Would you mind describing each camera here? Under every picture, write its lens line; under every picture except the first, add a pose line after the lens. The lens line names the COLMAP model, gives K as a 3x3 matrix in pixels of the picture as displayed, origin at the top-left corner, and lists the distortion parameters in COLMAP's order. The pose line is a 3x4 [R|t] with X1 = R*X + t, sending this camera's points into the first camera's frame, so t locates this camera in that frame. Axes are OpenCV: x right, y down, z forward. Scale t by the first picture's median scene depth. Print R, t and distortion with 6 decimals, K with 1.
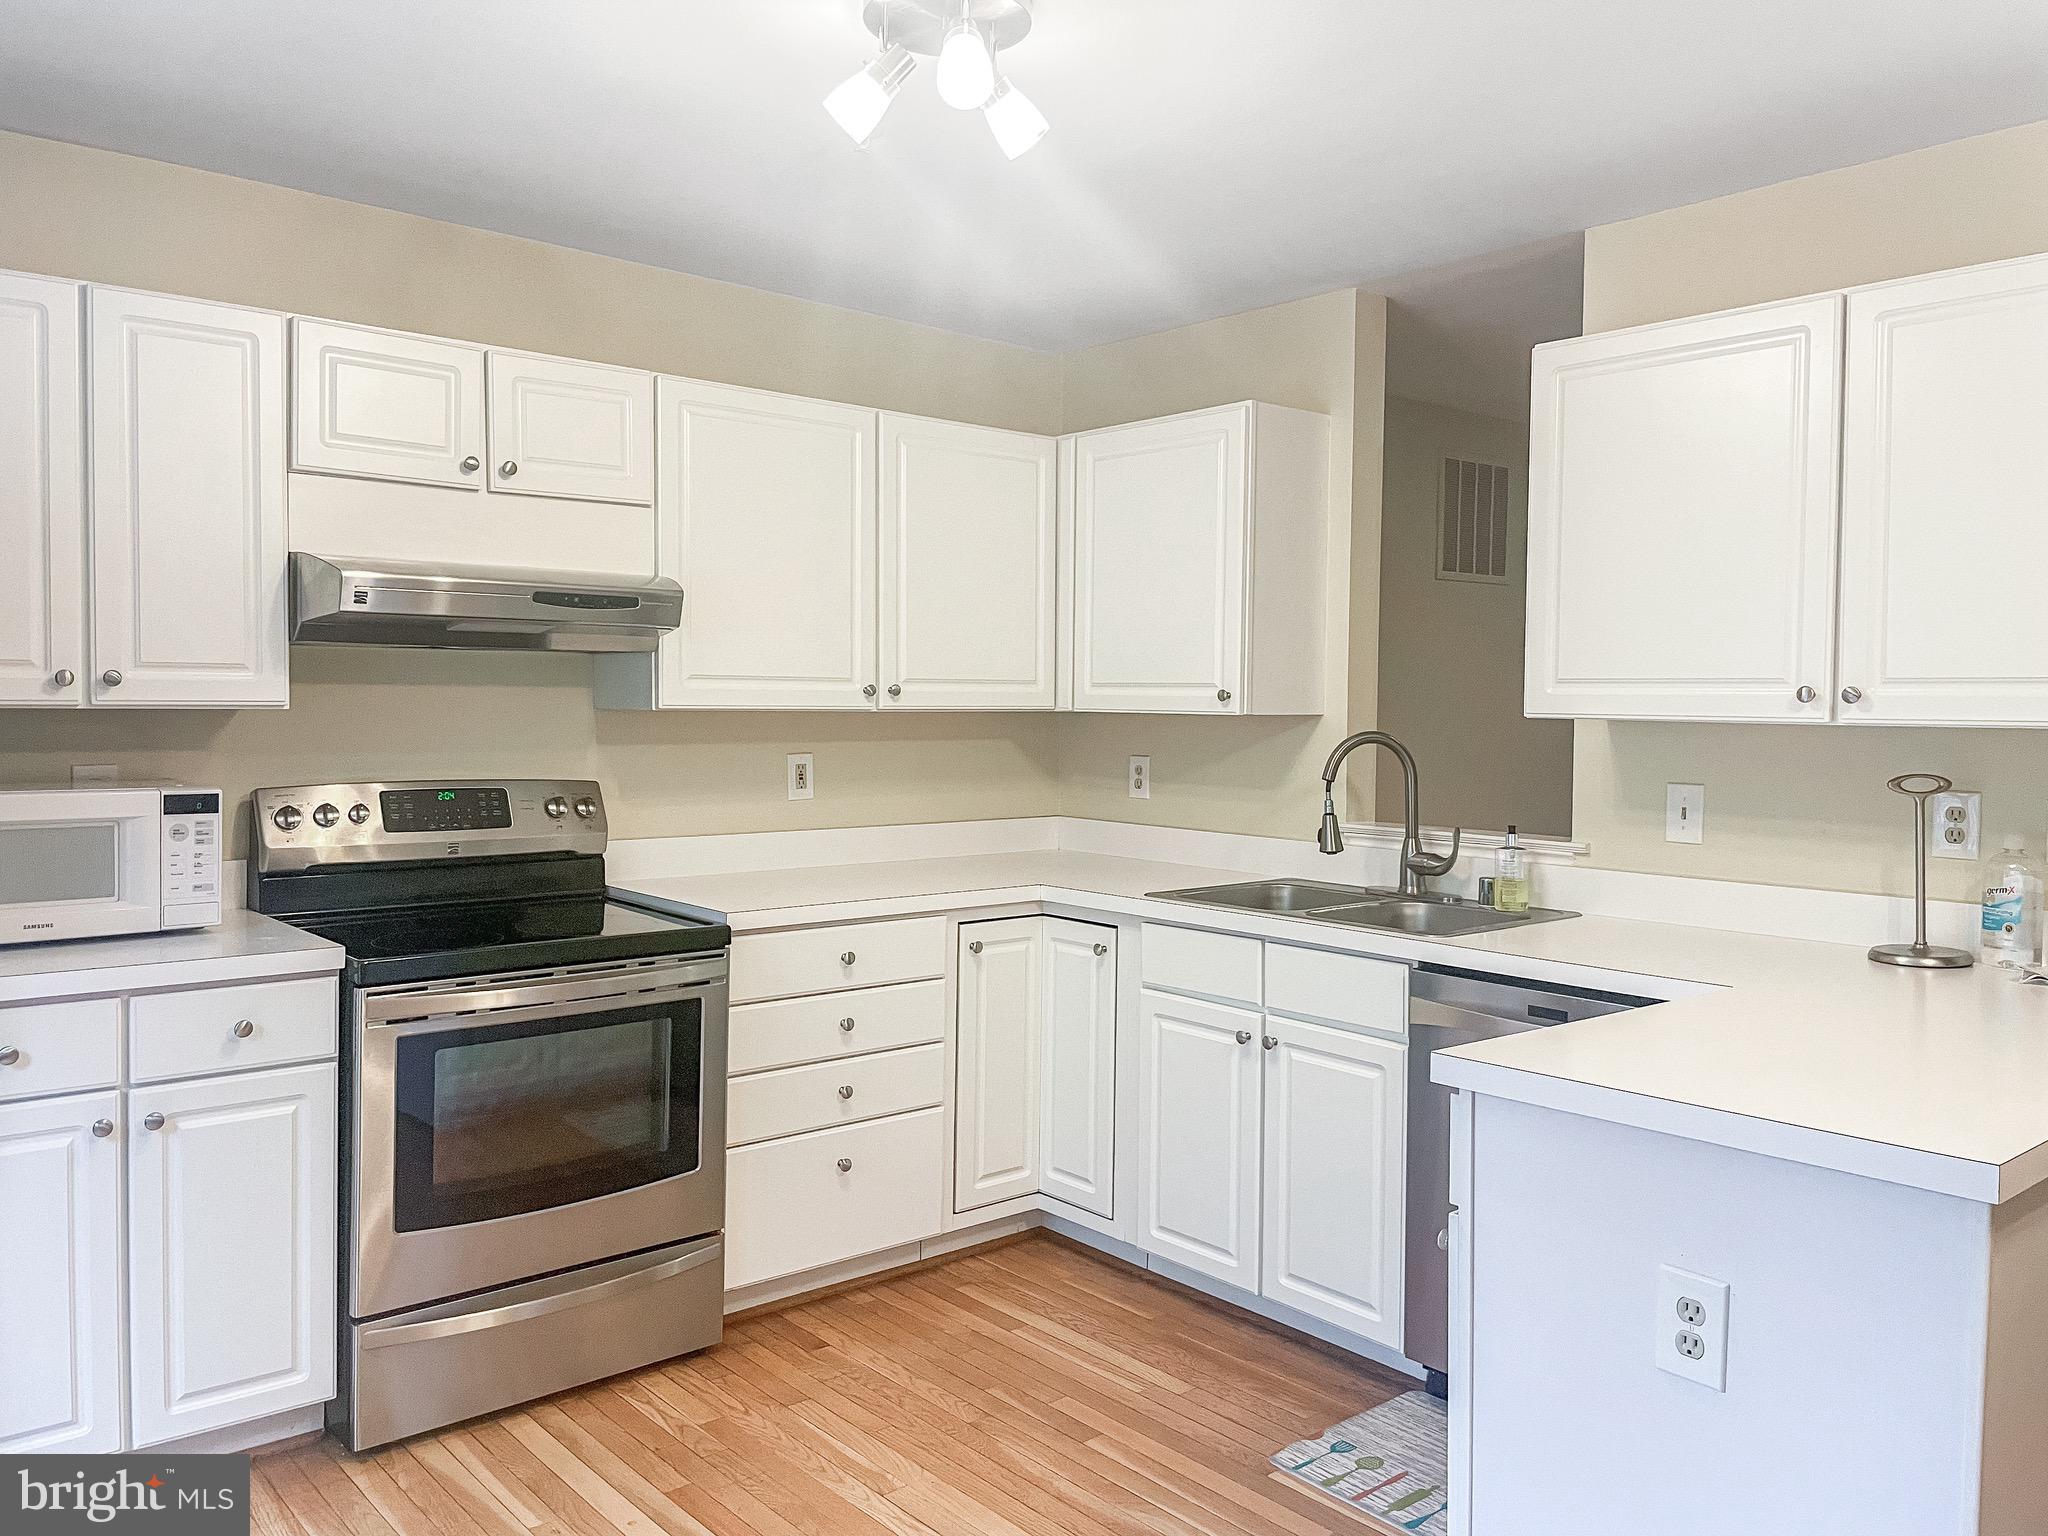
lens RADIAL K [[1542.2, 0, 1026.2], [0, 1542.2, 756.6], [0, 0, 1]] dist [0.025872, -0.011959]
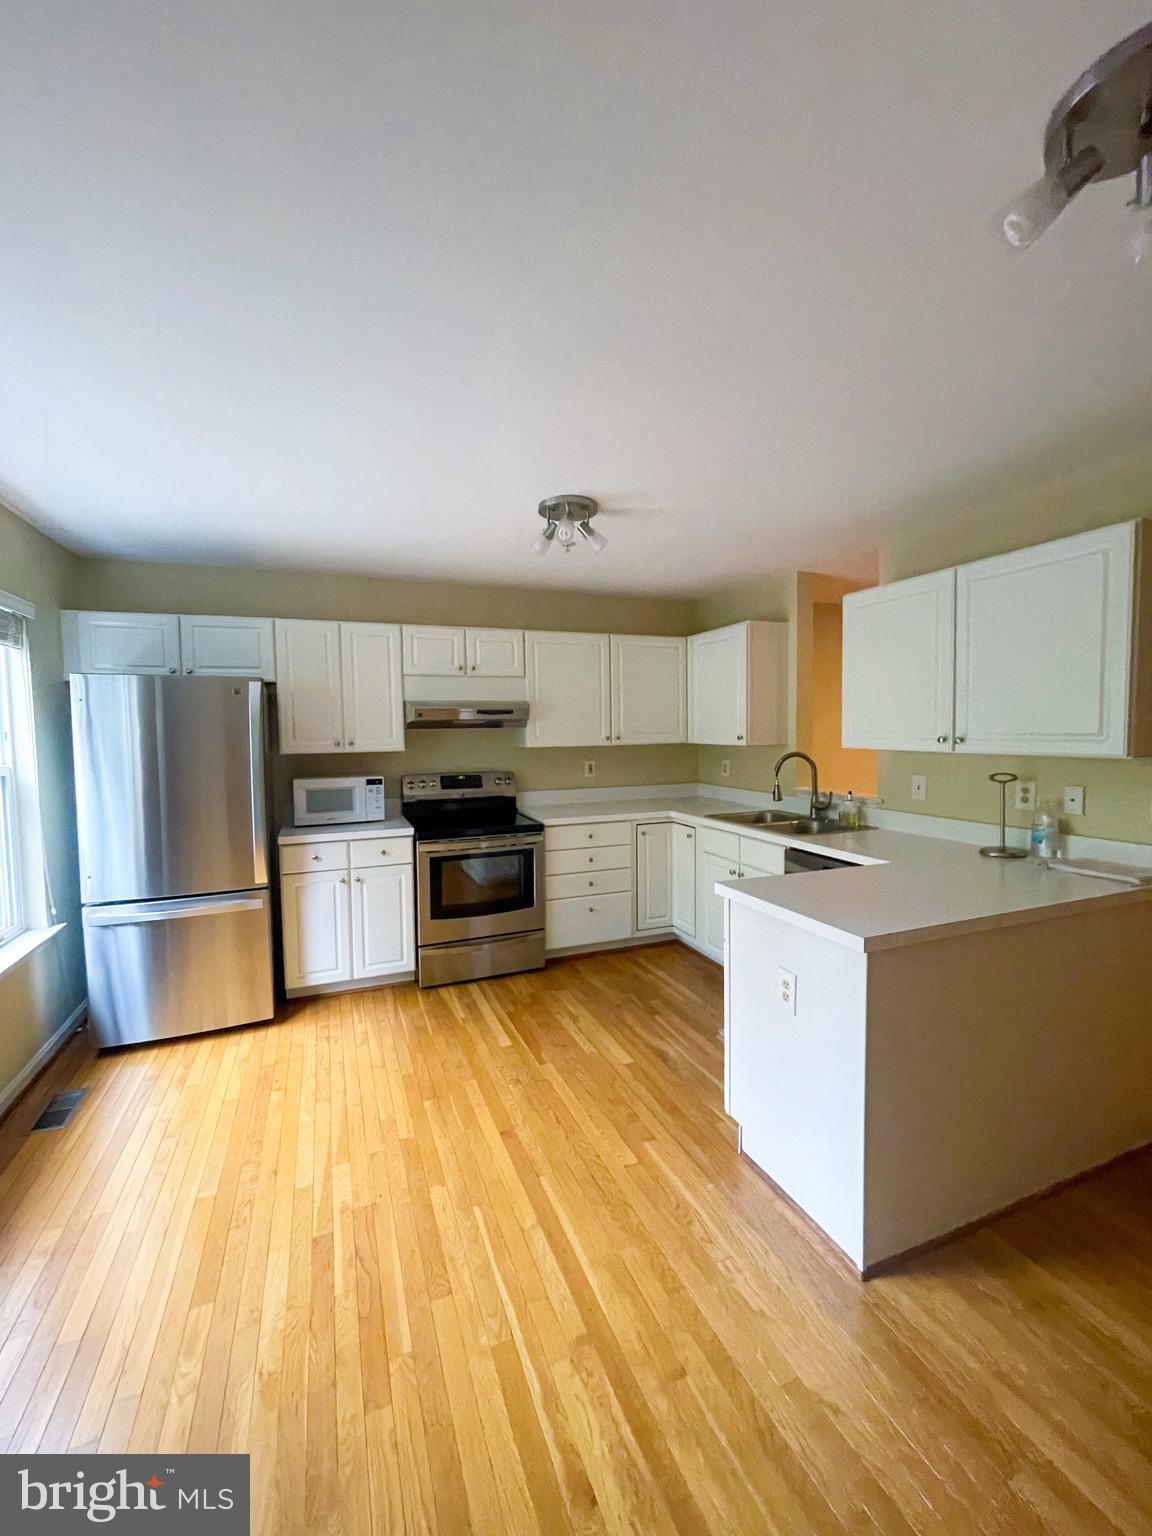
lens RADIAL K [[618.0, 0, 580.4], [0, 618.0, 764.2], [0, 0, 1]] dist [0.000297, -0.000220]
pose [[0.945459, -0.003380, -0.325722, 0.245341], [0.011615, 0.999660, 0.023341, -0.026740], [0.325533, -0.025851, 0.945177, -0.057683]]
